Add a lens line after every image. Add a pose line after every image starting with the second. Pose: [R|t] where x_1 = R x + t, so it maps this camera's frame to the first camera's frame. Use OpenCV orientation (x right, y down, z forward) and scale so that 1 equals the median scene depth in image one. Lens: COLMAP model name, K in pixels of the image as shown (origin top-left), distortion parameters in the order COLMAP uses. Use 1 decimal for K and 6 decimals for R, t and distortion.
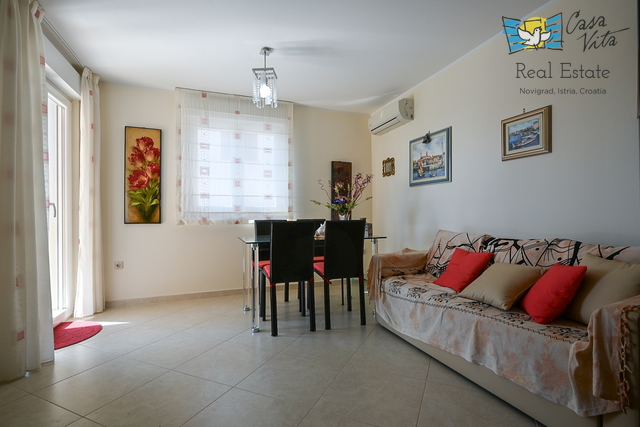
lens RADIAL K [[306.5, 0, 324.9], [0, 306.5, 217.5], [0, 0, 1]] dist [-0.002566, 0.000428]
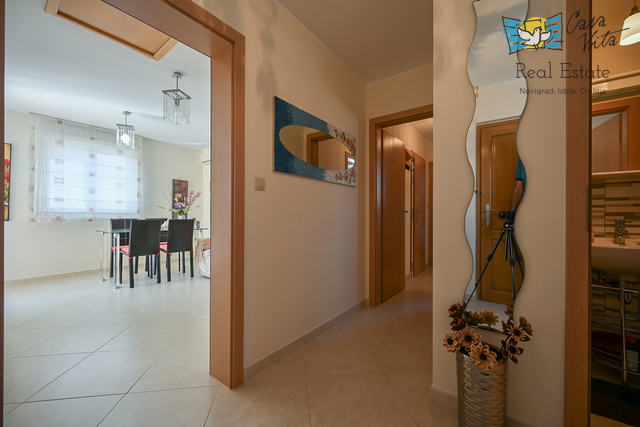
lens RADIAL K [[251.9, 0, 323.0], [0, 251.9, 214.6], [0, 0, 1]] dist [-0.002526, 0.001157]
pose [[0.843701, 0.014140, 0.536626, -0.020955], [-0.011168, 0.999899, -0.008789, -0.011629], [-0.536696, 0.001422, 0.843774, -0.551126]]
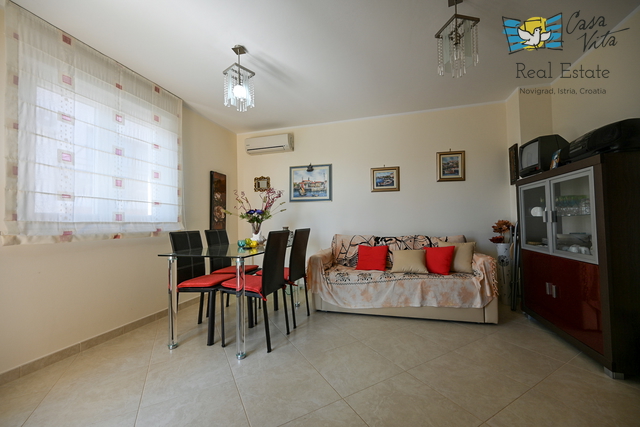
lens RADIAL K [[251.9, 0, 323.9], [0, 251.9, 215.7], [0, 0, 1]] dist [-0.002526, 0.001157]
pose [[0.596376, 0.019385, 0.802471, -0.540270], [0.016345, 0.999208, -0.036285, -0.003916], [-0.802539, 0.034755, 0.595587, 0.293743]]
